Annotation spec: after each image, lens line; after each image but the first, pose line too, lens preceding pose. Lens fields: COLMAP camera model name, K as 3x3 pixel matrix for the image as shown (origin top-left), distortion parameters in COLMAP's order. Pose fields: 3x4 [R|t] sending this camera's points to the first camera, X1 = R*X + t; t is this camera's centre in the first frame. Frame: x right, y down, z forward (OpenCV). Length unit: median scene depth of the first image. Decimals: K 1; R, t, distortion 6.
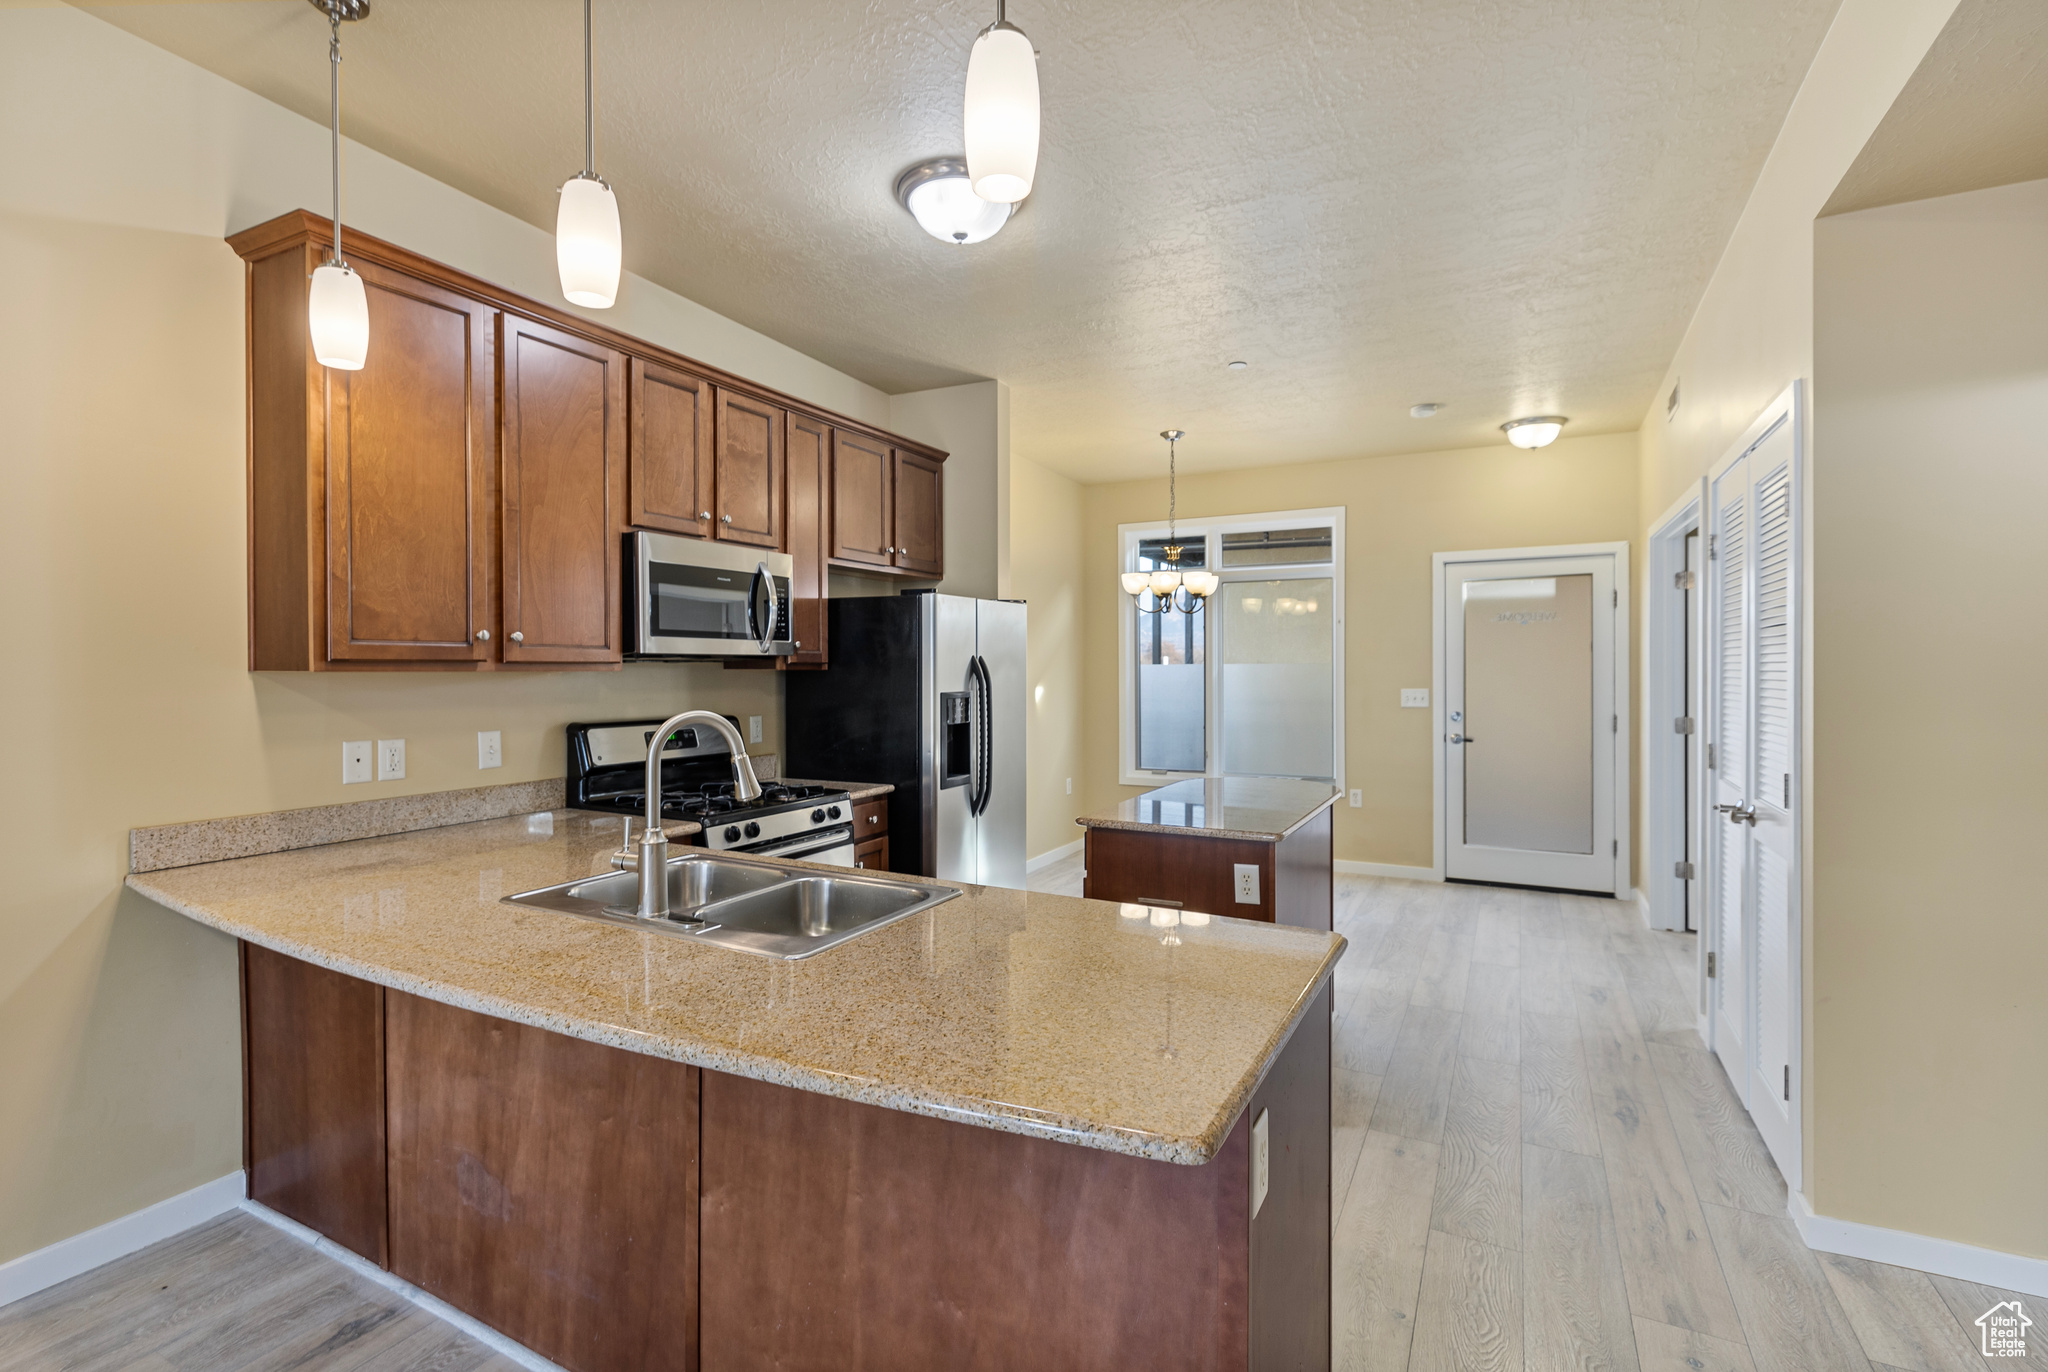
lens RADIAL K [[927.3, 0, 1020.8], [0, 927.3, 668.1], [0, 0, 1]] dist [0.003147, 0.000118]
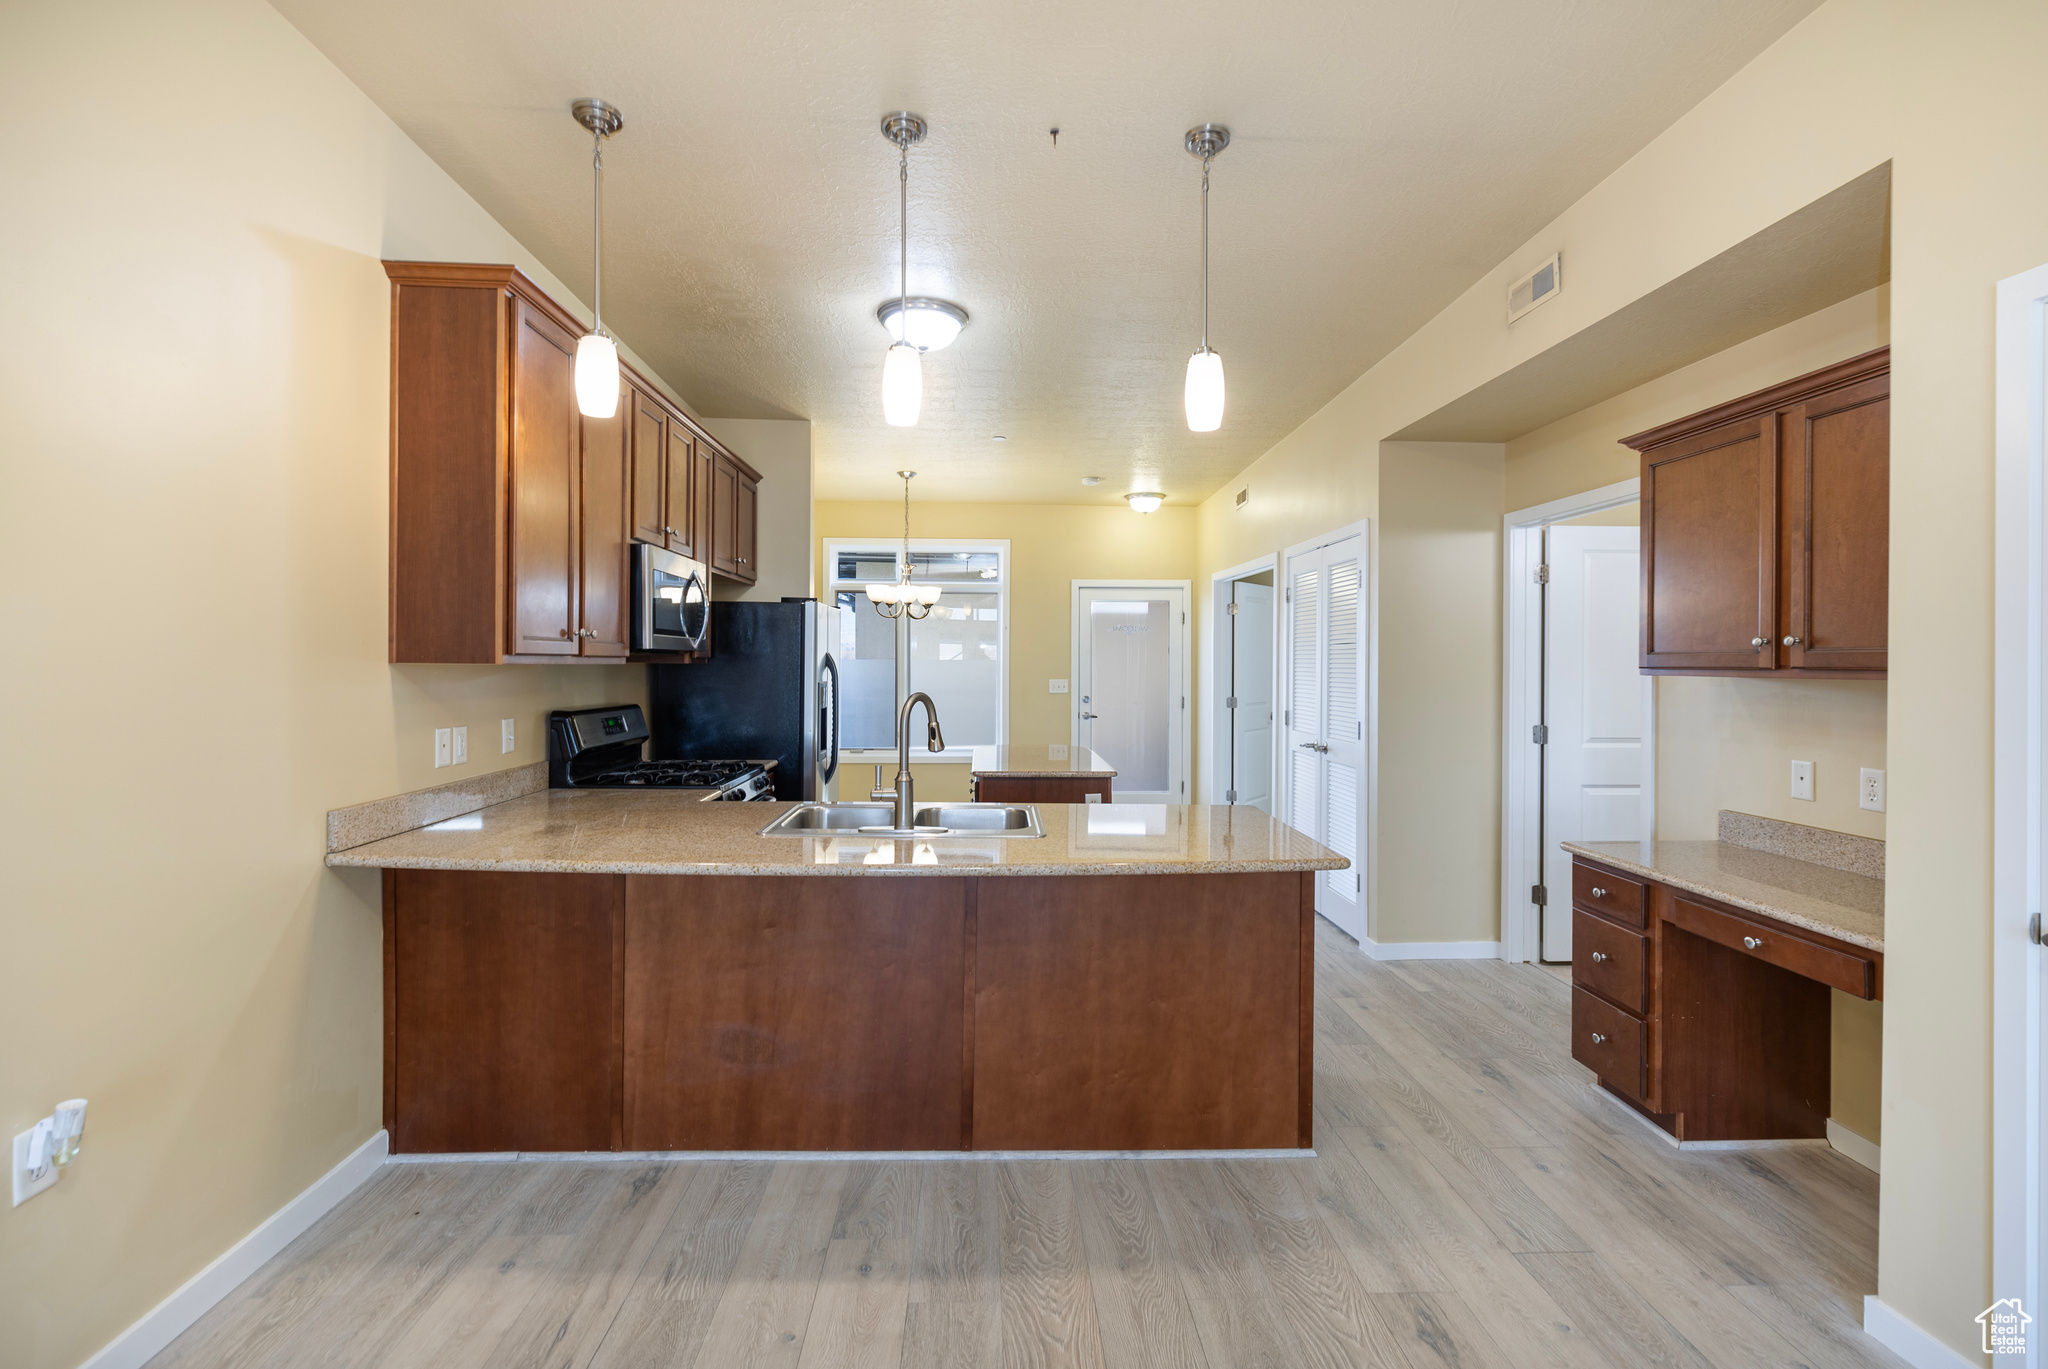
lens RADIAL K [[894.3, 0, 1017.3], [0, 894.3, 654.4], [0, 0, 1]] dist [0.003623, 0.000078]
pose [[0.868216, 0.011255, 0.496059, -0.670569], [-0.007176, 0.999923, -0.010127, -0.001528], [-0.496134, 0.005233, 0.868230, -0.241311]]
